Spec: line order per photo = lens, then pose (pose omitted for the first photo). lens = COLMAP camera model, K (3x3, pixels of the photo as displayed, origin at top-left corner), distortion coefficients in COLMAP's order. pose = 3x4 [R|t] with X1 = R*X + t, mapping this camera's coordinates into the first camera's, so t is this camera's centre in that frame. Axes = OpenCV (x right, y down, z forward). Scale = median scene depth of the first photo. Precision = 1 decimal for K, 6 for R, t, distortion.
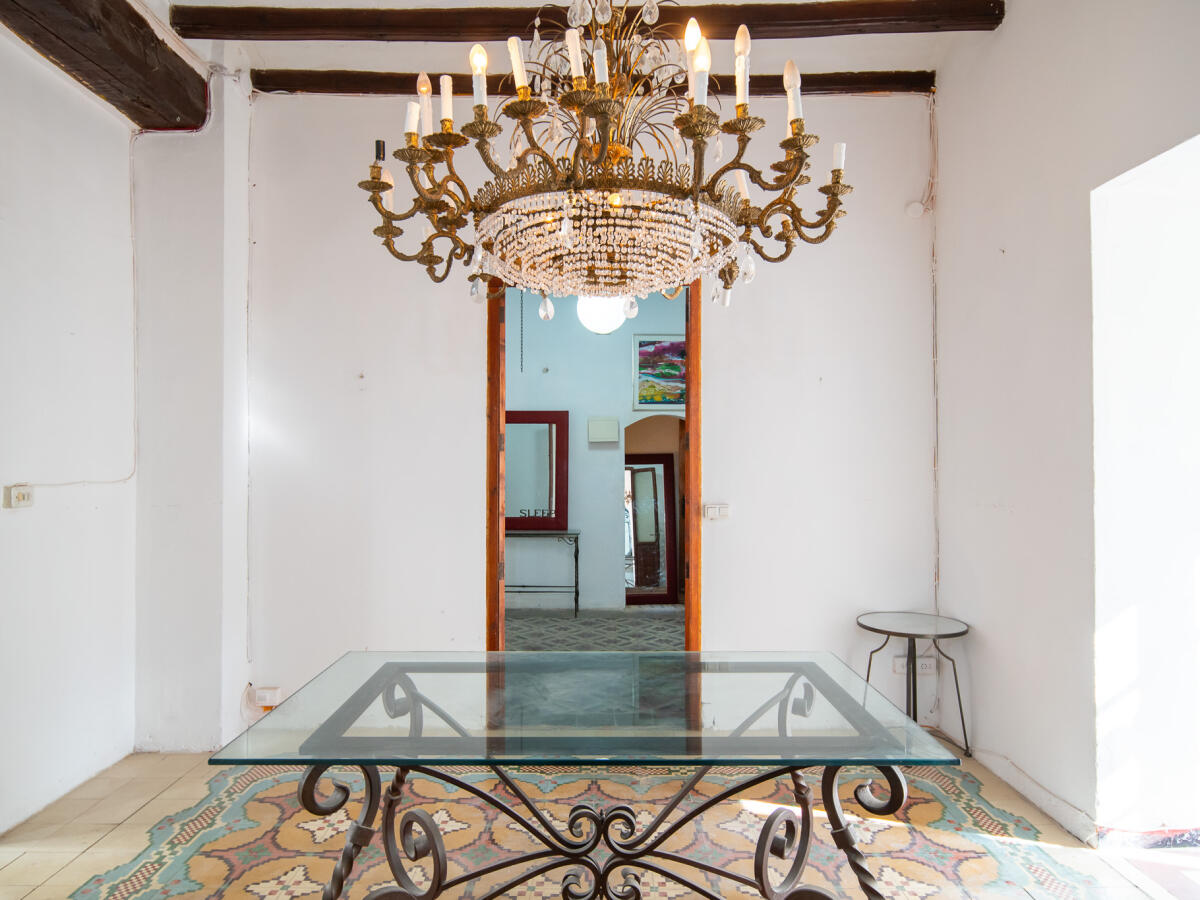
lens RADIAL K [[755.2, 0, 597.4], [0, 755.2, 454.0], [0, 0, 1]] dist [0.000645, -0.000030]
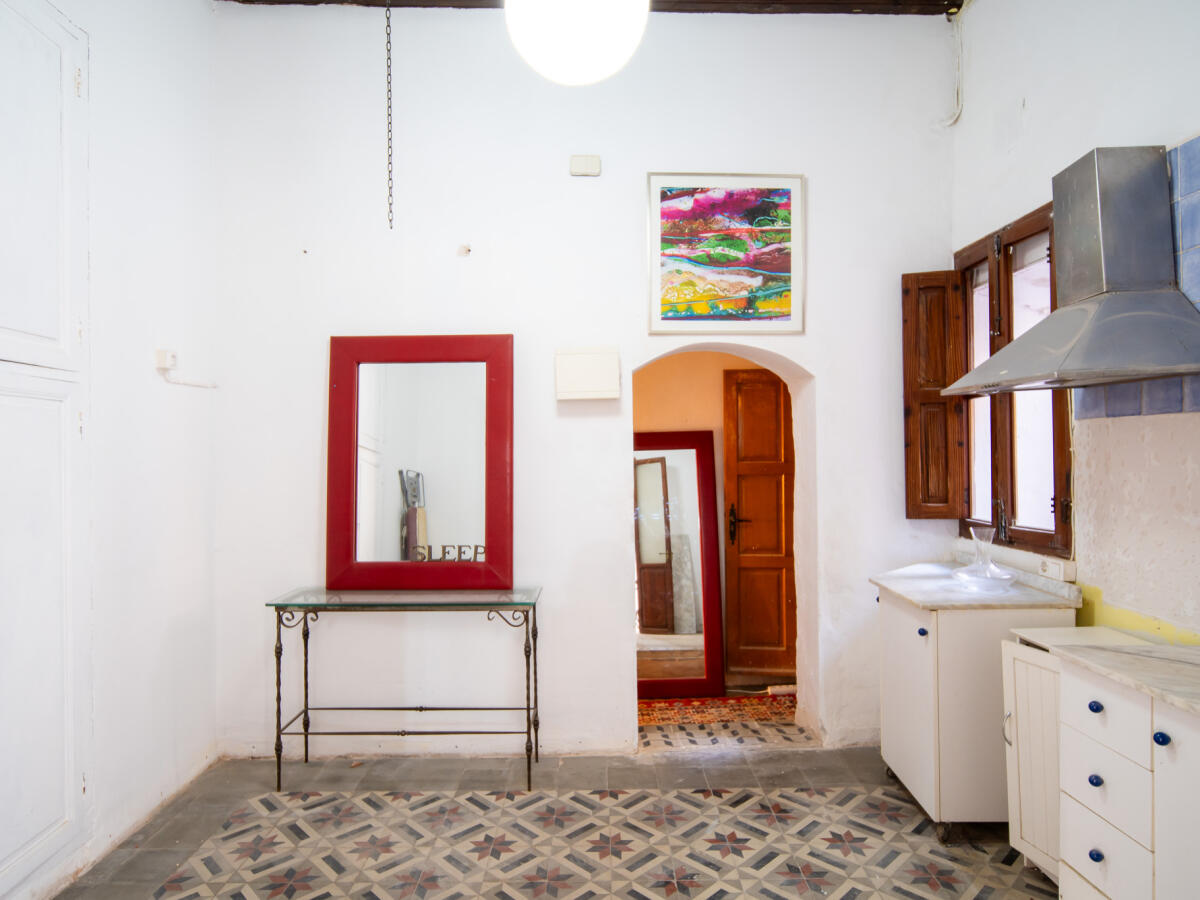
lens RADIAL K [[755.2, 0, 598.5], [0, 755.2, 446.9], [0, 0, 1]] dist [0.000645, -0.000030]
pose [[0.999838, -0.009000, 0.015611, 0.006856], [0.008996, 0.999959, 0.000310, 0.013358], [-0.015613, -0.000169, 0.999878, 0.523615]]
